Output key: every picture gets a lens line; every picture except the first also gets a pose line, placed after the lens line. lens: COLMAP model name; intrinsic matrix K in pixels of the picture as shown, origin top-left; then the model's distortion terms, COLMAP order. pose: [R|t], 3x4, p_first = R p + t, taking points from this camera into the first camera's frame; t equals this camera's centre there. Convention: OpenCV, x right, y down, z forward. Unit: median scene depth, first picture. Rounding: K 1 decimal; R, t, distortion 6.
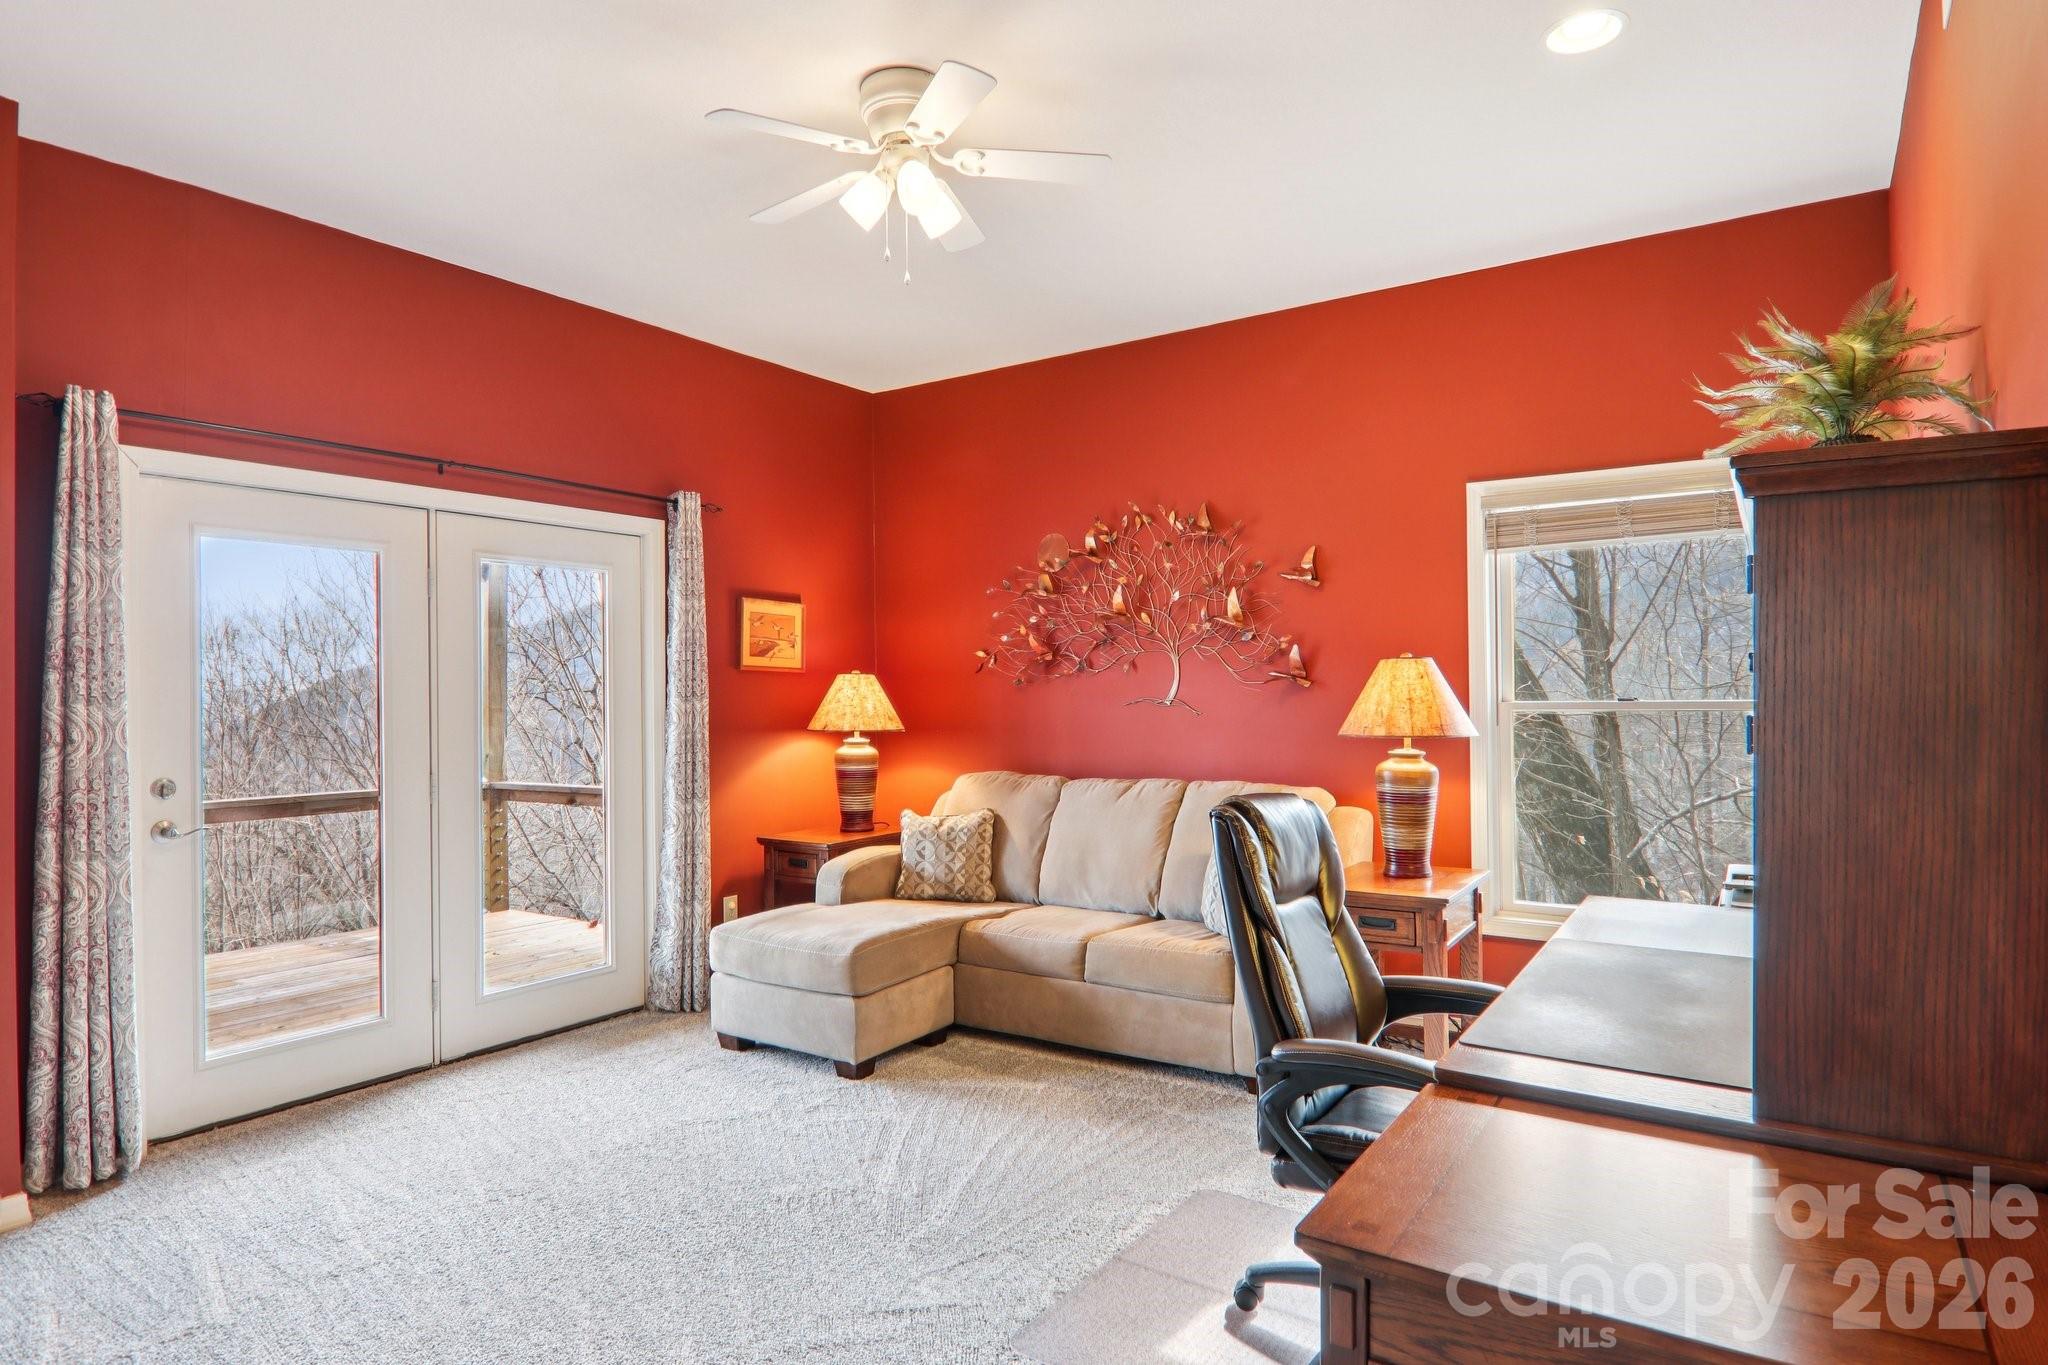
lens RADIAL K [[1144.0, 0, 1027.6], [0, 1144.0, 687.5], [0, 0, 1]] dist [0.004868, -0.019441]
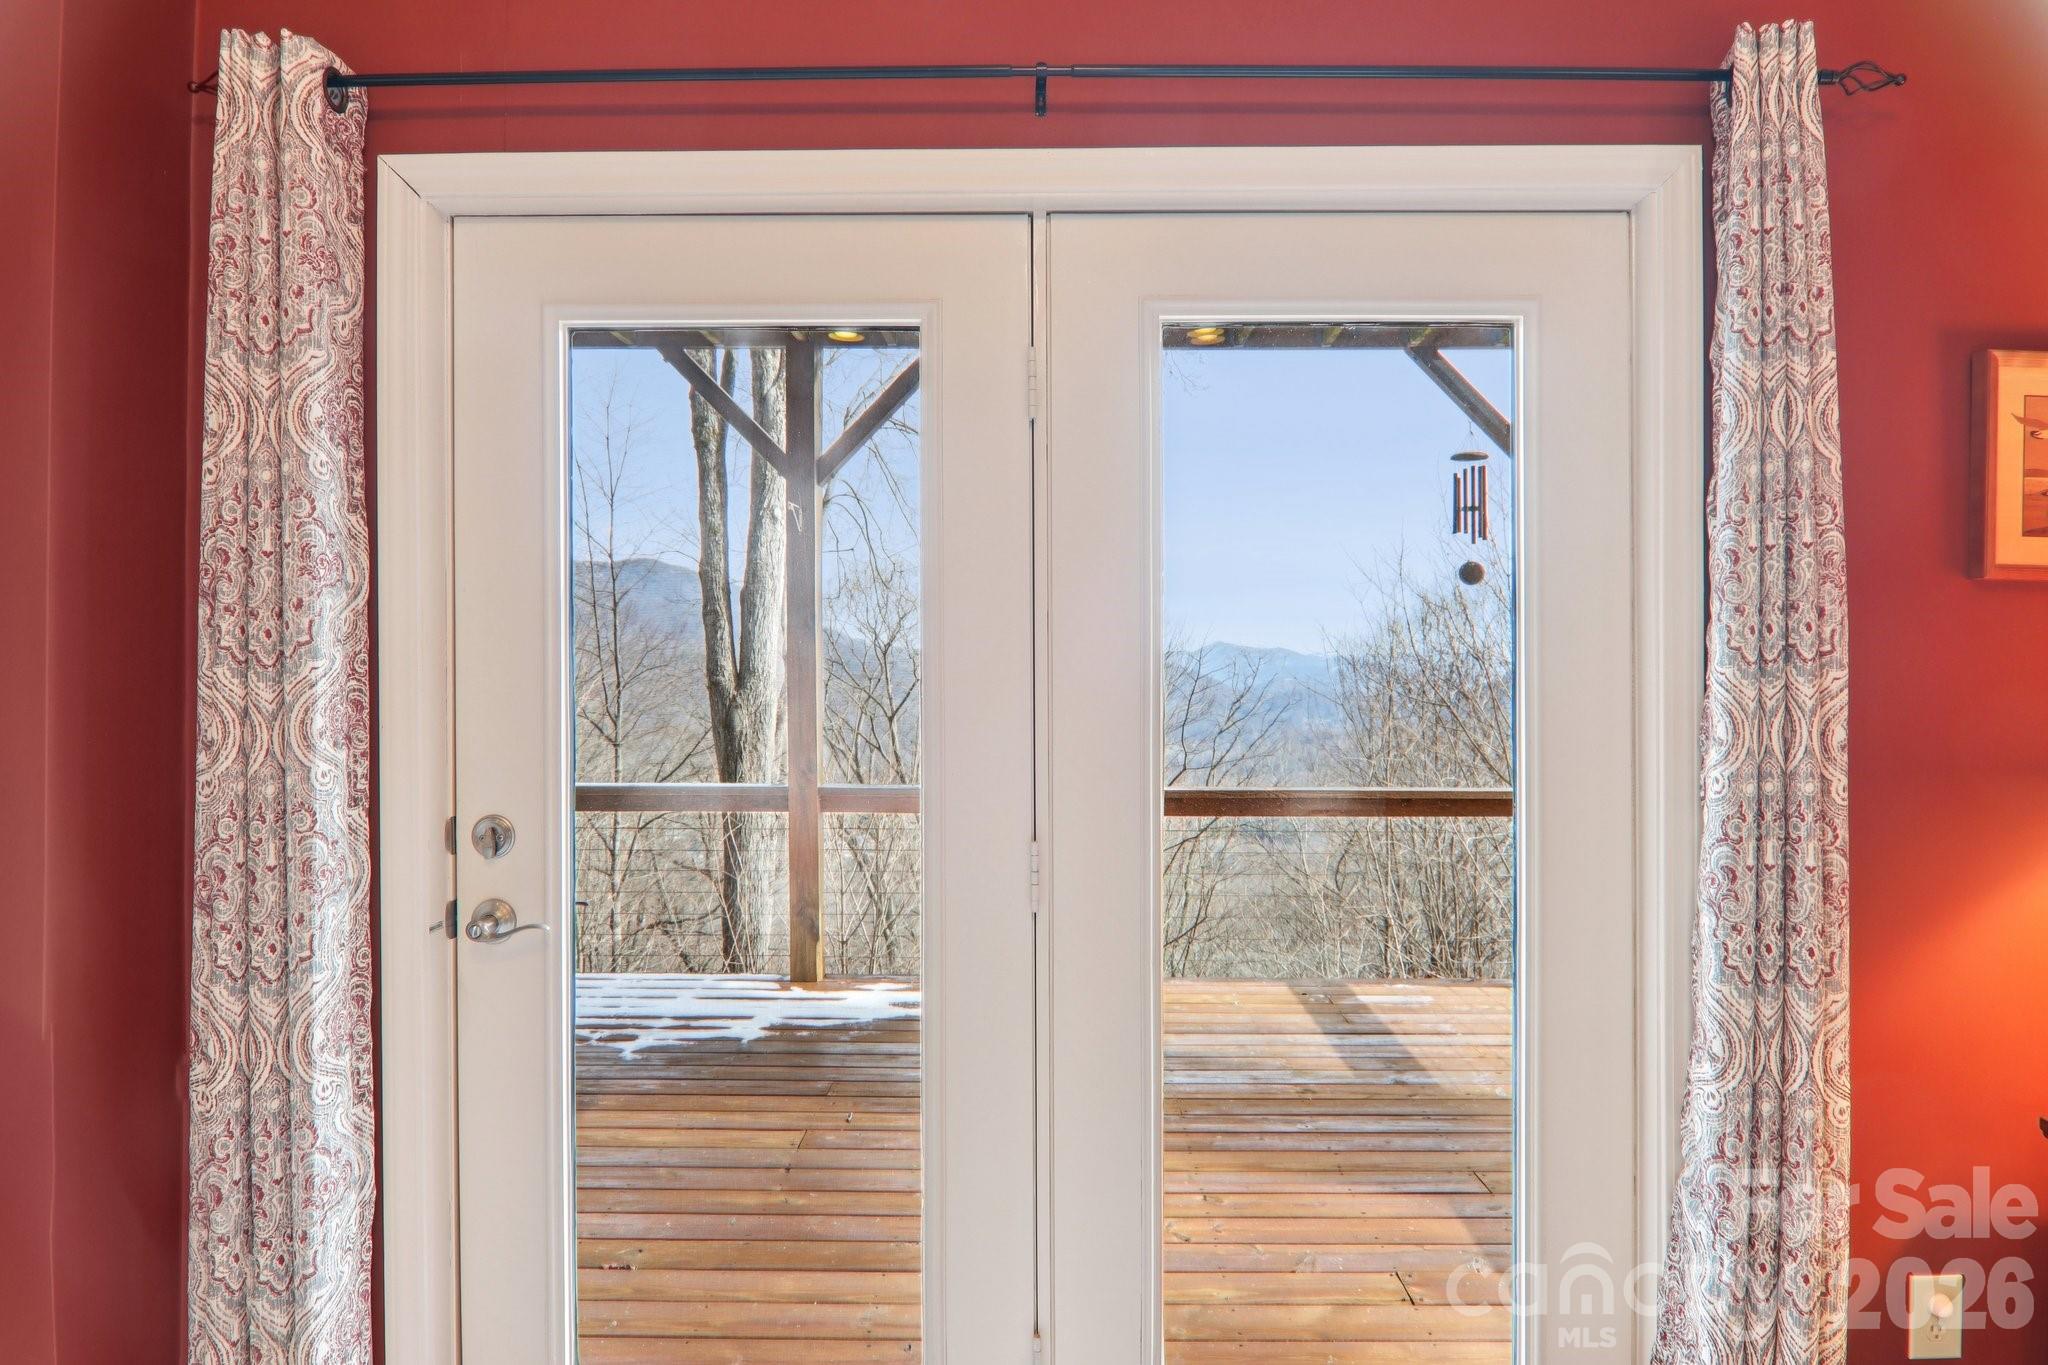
lens RADIAL K [[1144.0, 0, 1034.4], [0, 1144.0, 651.2], [0, 0, 1]] dist [0.004868, -0.019441]
pose [[0.558012, 0.005155, -0.829817, -0.145980], [0.000980, 0.999976, 0.006871, 0.002702], [0.829833, -0.004647, 0.557993, 0.649268]]
